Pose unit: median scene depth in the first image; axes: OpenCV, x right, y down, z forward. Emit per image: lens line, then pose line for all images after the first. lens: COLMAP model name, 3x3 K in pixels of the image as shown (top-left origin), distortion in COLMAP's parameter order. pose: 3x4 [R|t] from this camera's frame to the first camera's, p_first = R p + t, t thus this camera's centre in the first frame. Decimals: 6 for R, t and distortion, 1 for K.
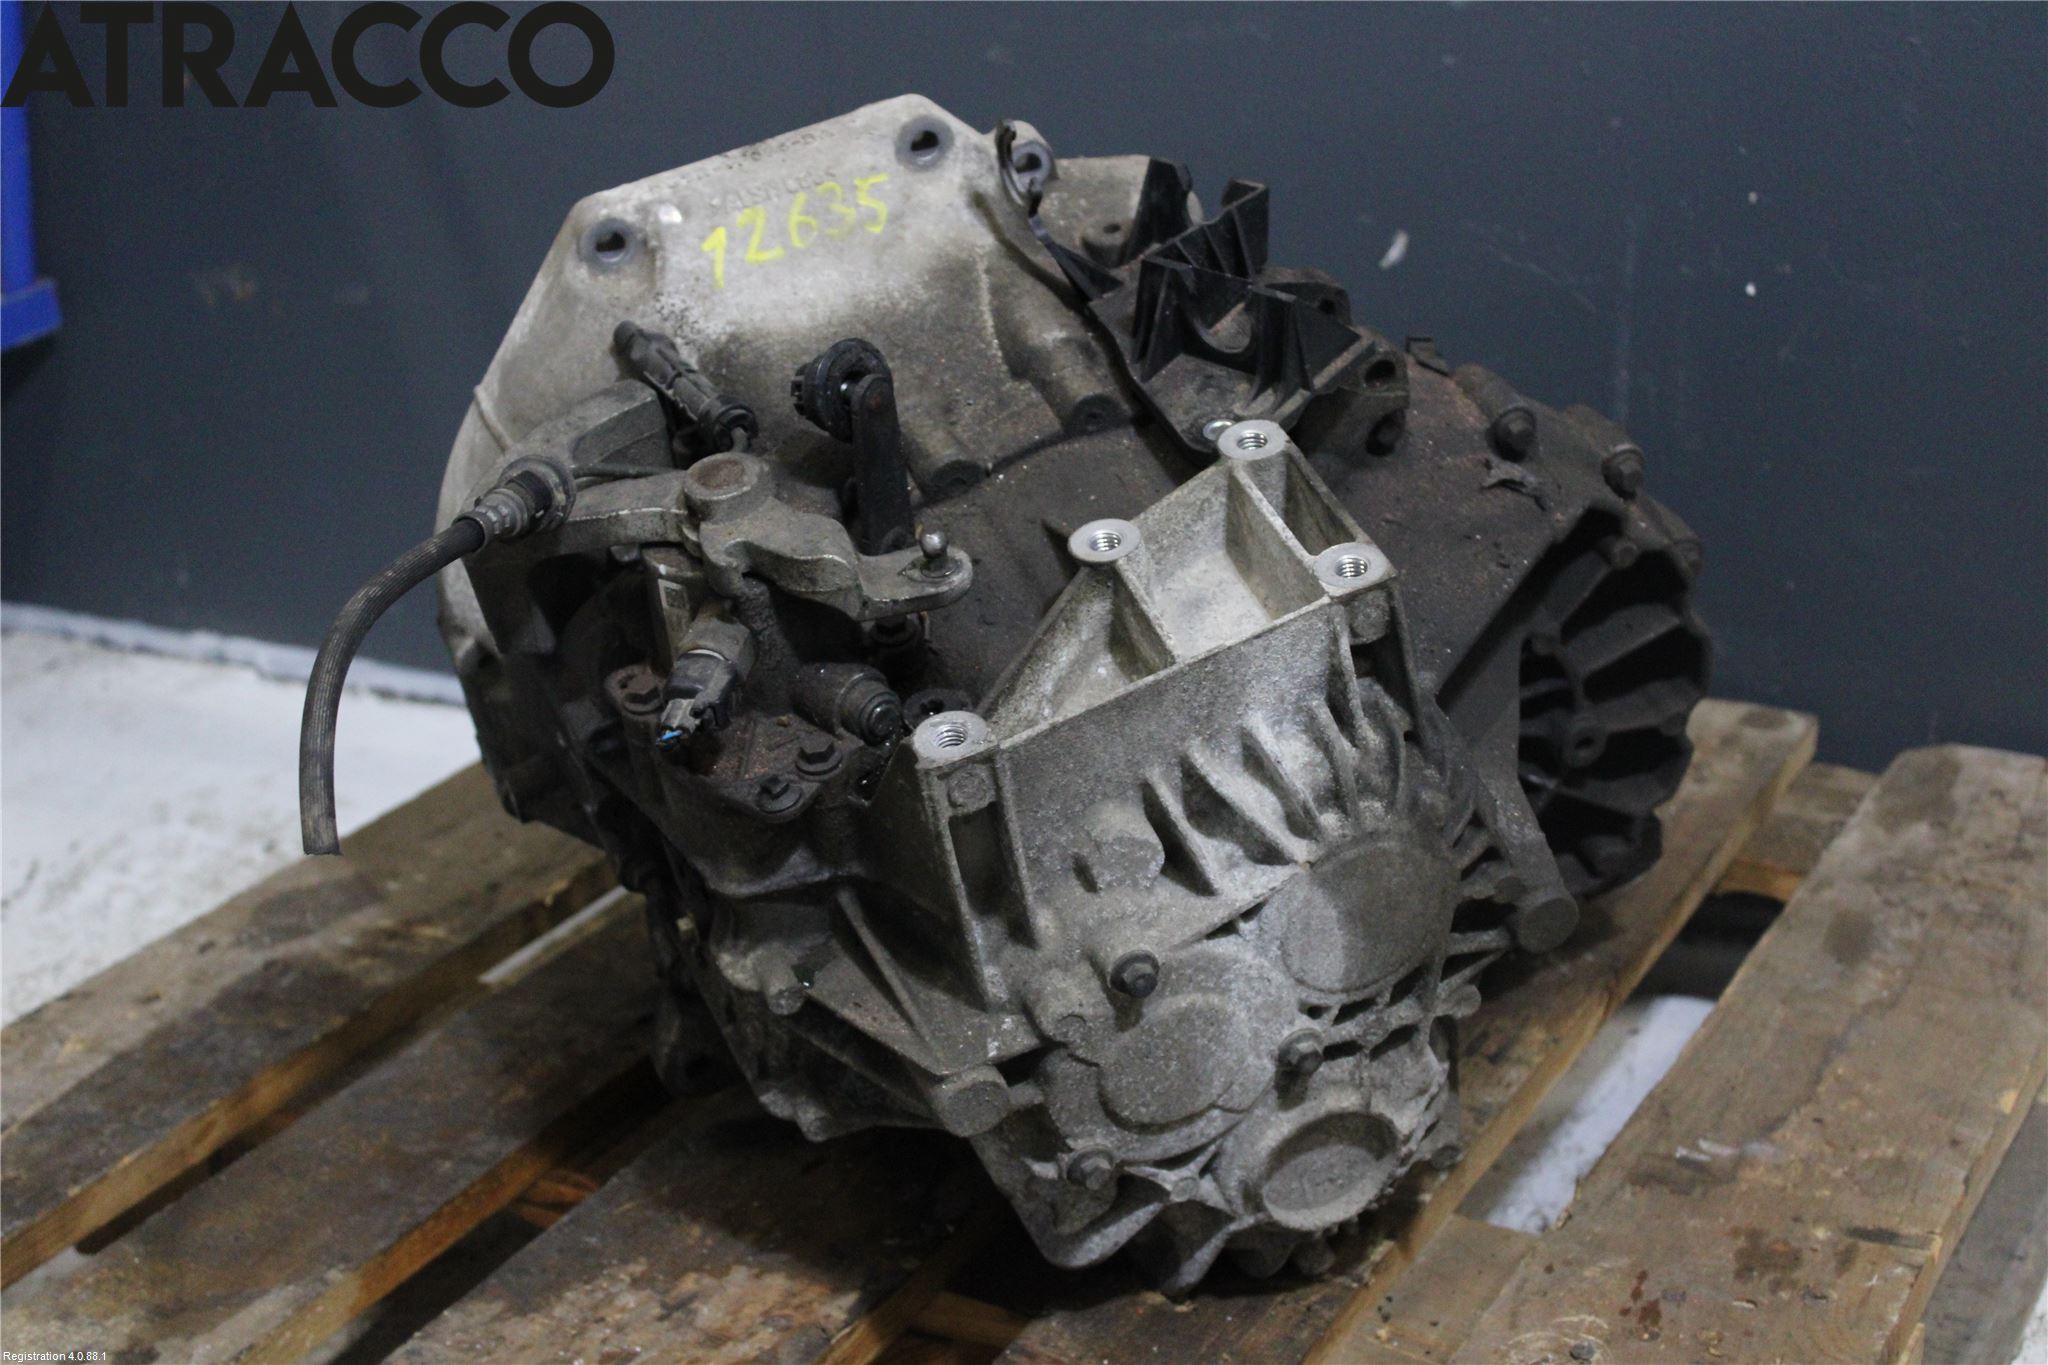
lens RADIAL K [[3267.5, 0, 1008.6], [0, 3267.5, 687.3], [0, 0, 1]] dist [0.004765, 0.000000]
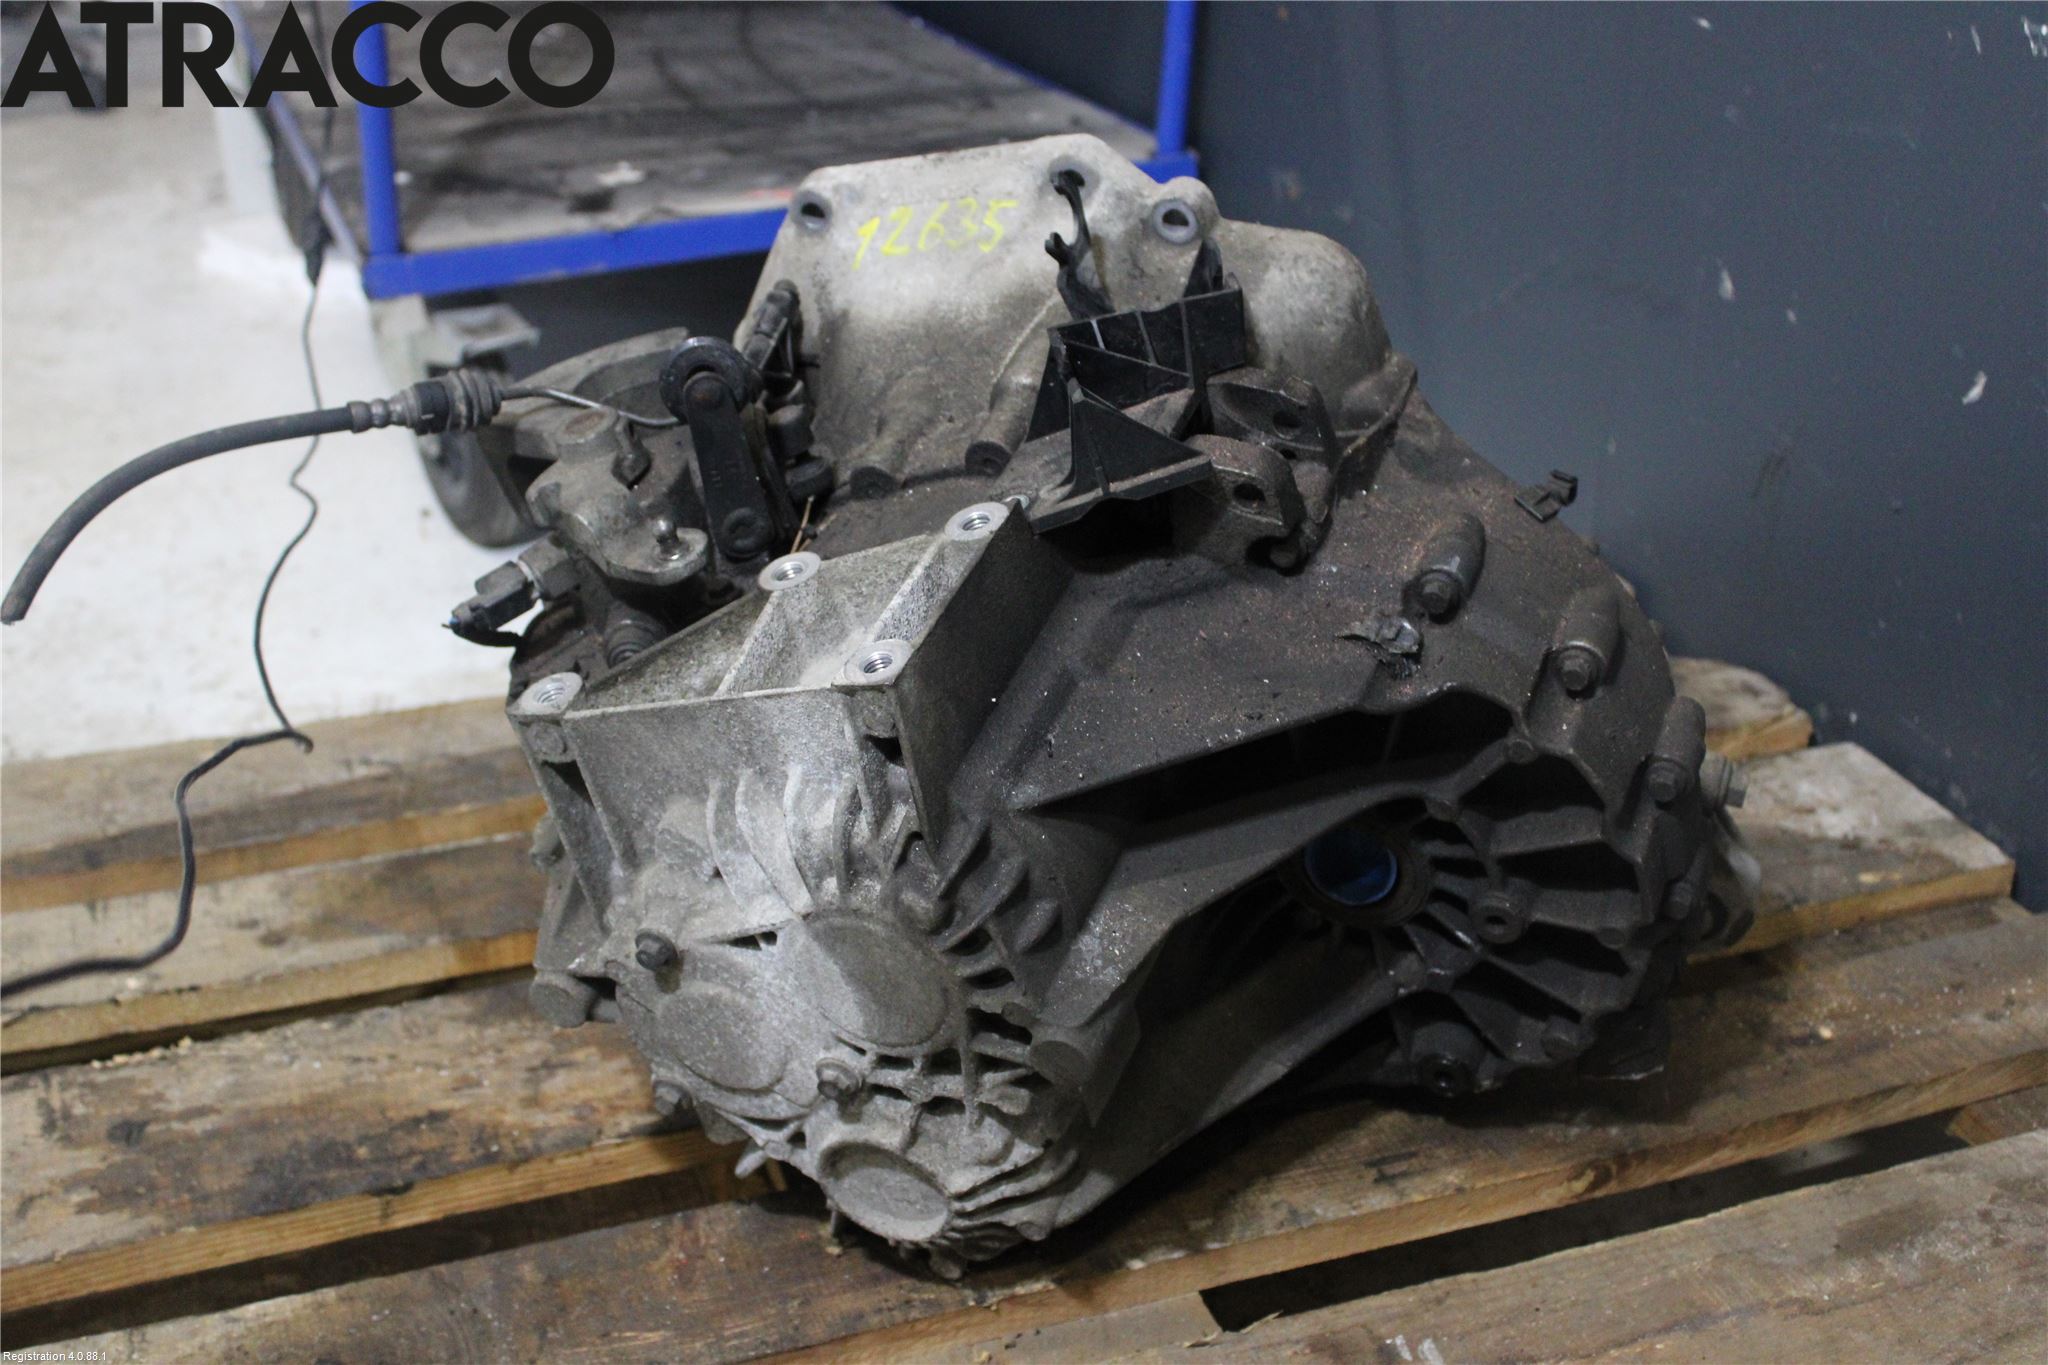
lens RADIAL K [[2543.2, 0, 1029.1], [0, 2543.2, 674.3], [0, 0, 1]] dist [-0.051377, 0.000000]
pose [[0.743272, 0.313295, -0.591095, 0.527351], [-0.256542, 0.949497, 0.180668, -0.163245], [0.617846, 0.017356, 0.786108, 0.336775]]
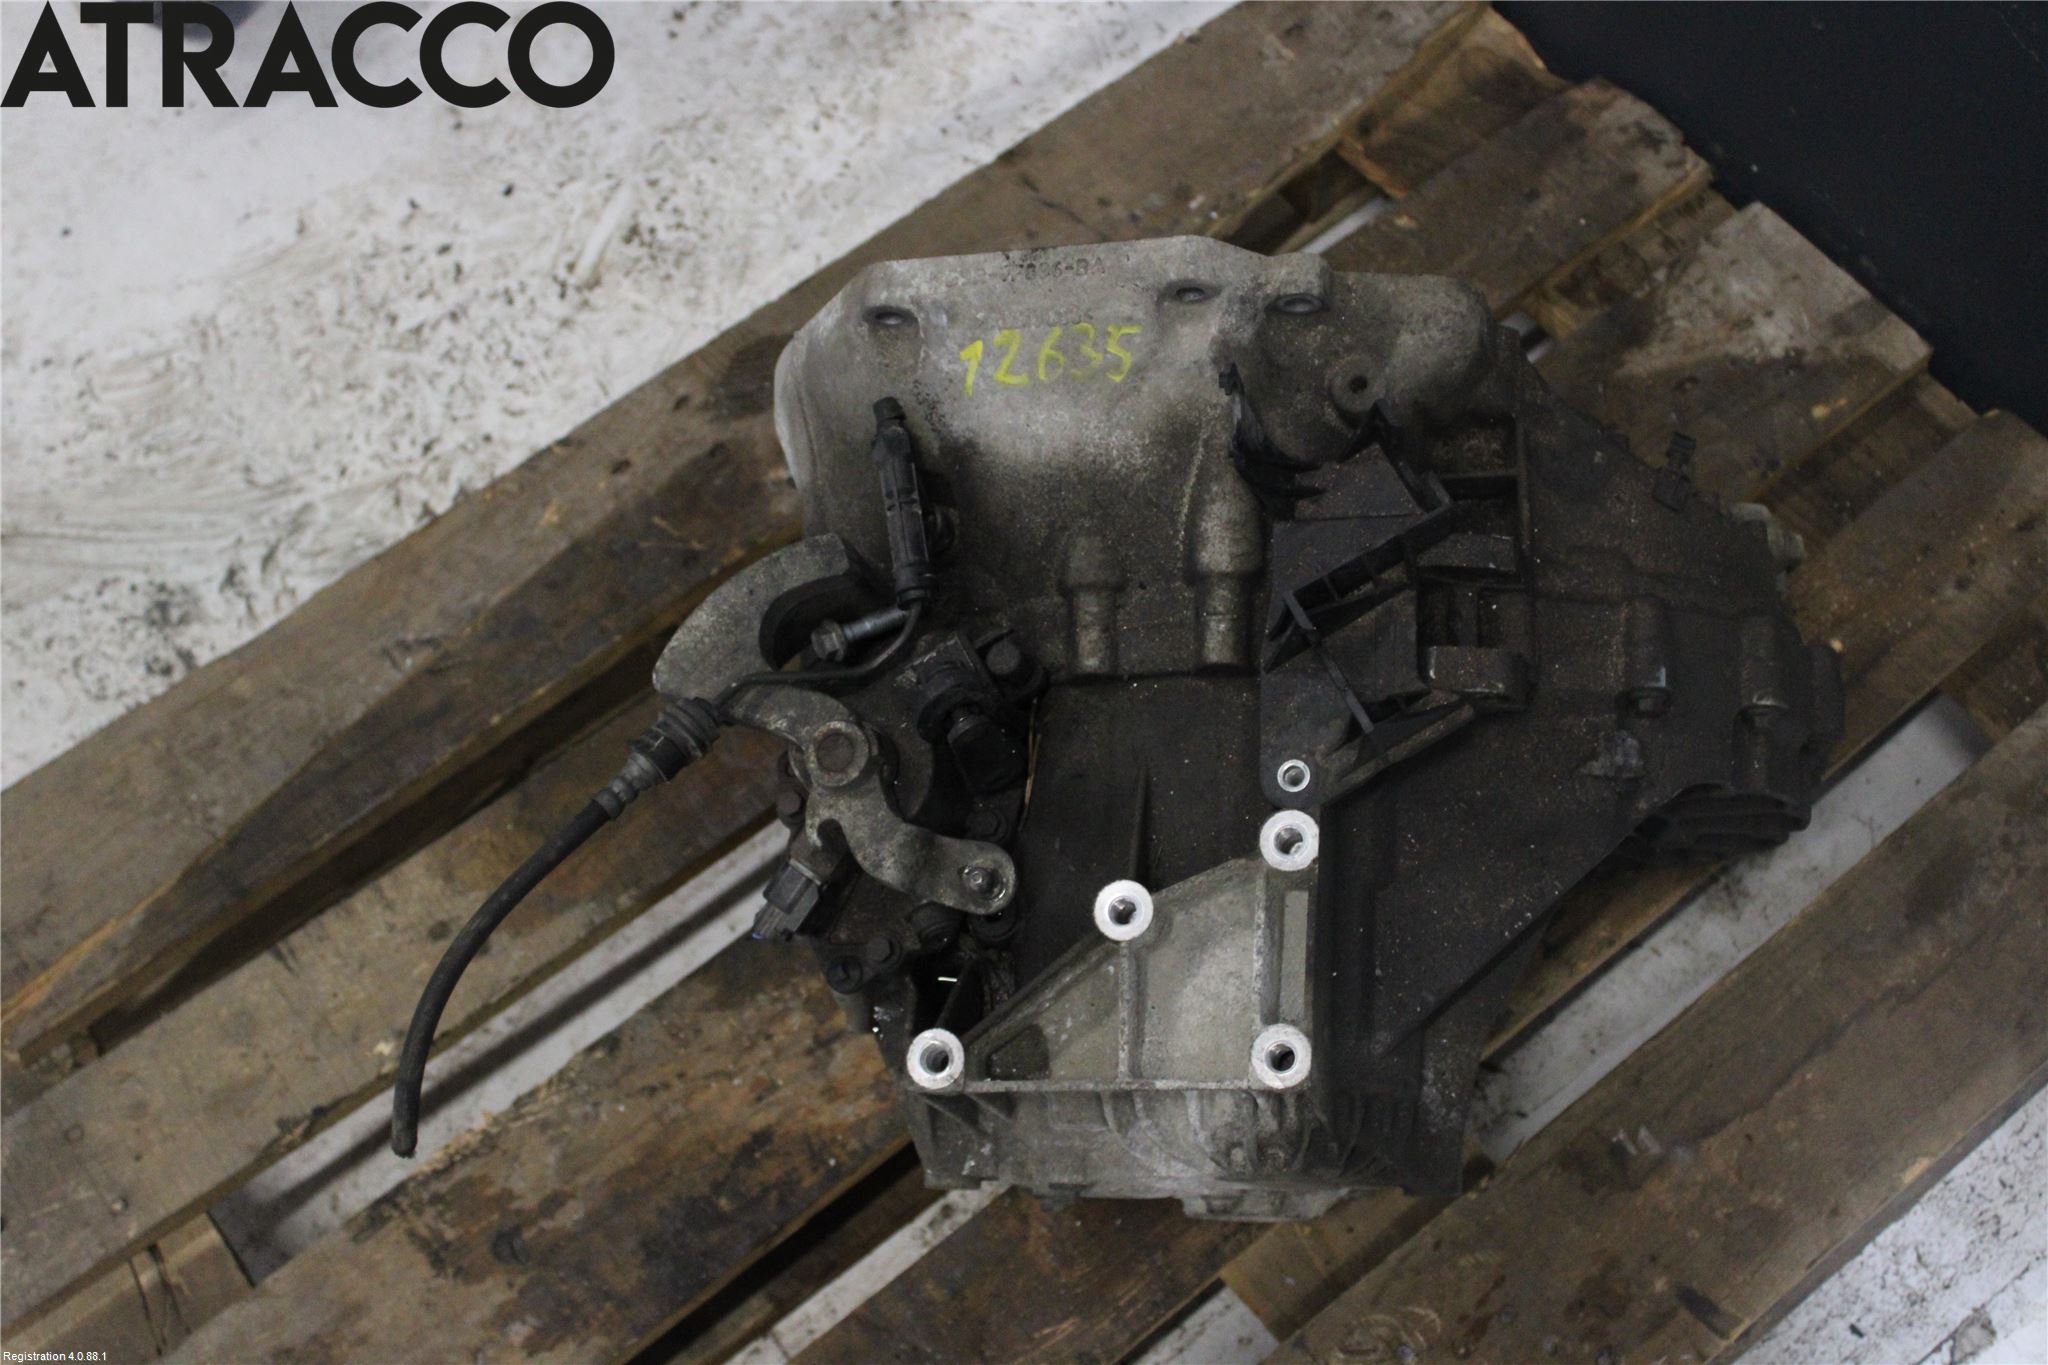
lens RADIAL K [[2543.2, 0, 1034.0], [0, 2543.2, 687.0], [0, 0, 1]] dist [-0.051377, 0.000000]
pose [[0.919181, 0.343299, -0.193008, 0.131018], [-0.127507, 0.723082, 0.678892, -0.633381], [0.372624, -0.599414, 0.708417, 0.339788]]
